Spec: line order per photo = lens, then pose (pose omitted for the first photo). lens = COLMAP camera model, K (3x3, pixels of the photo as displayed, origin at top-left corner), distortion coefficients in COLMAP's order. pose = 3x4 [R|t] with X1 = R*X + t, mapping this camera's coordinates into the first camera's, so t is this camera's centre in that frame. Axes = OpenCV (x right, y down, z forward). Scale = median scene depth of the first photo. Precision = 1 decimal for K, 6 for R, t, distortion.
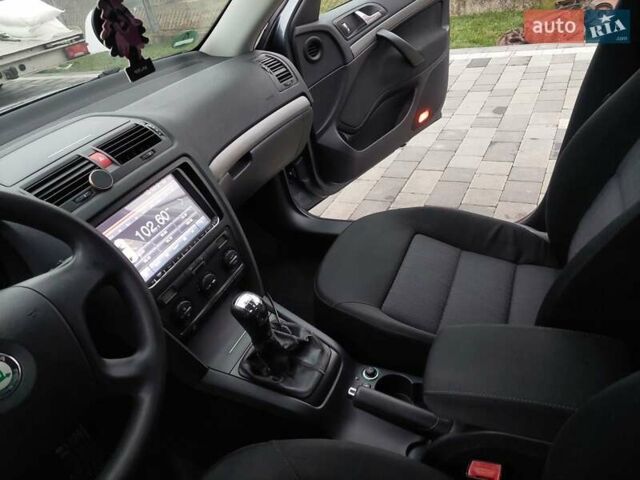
lens RADIAL K [[457.7, 0, 325.1], [0, 457.7, 236.6], [0, 0, 1]] dist [0.033081, -0.026407]
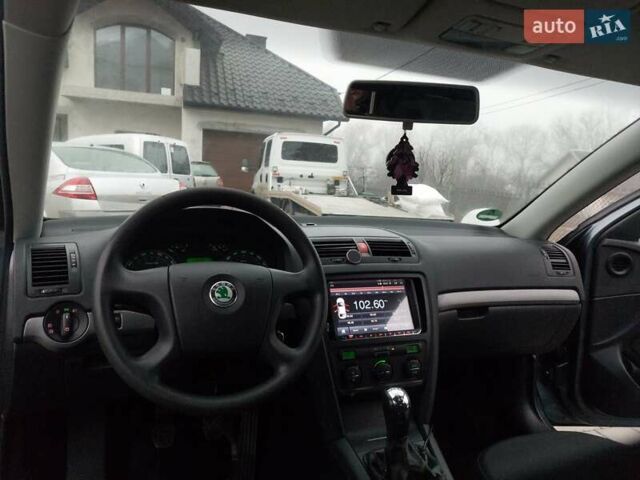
lens RADIAL K [[457.7, 0, 319.5], [0, 457.7, 241.8], [0, 0, 1]] dist [0.033081, -0.026407]
pose [[0.683595, 0.294994, -0.667591, 0.315506], [-0.535166, 0.824543, -0.183648, 0.131294], [0.496282, 0.482812, 0.721524, -0.080818]]
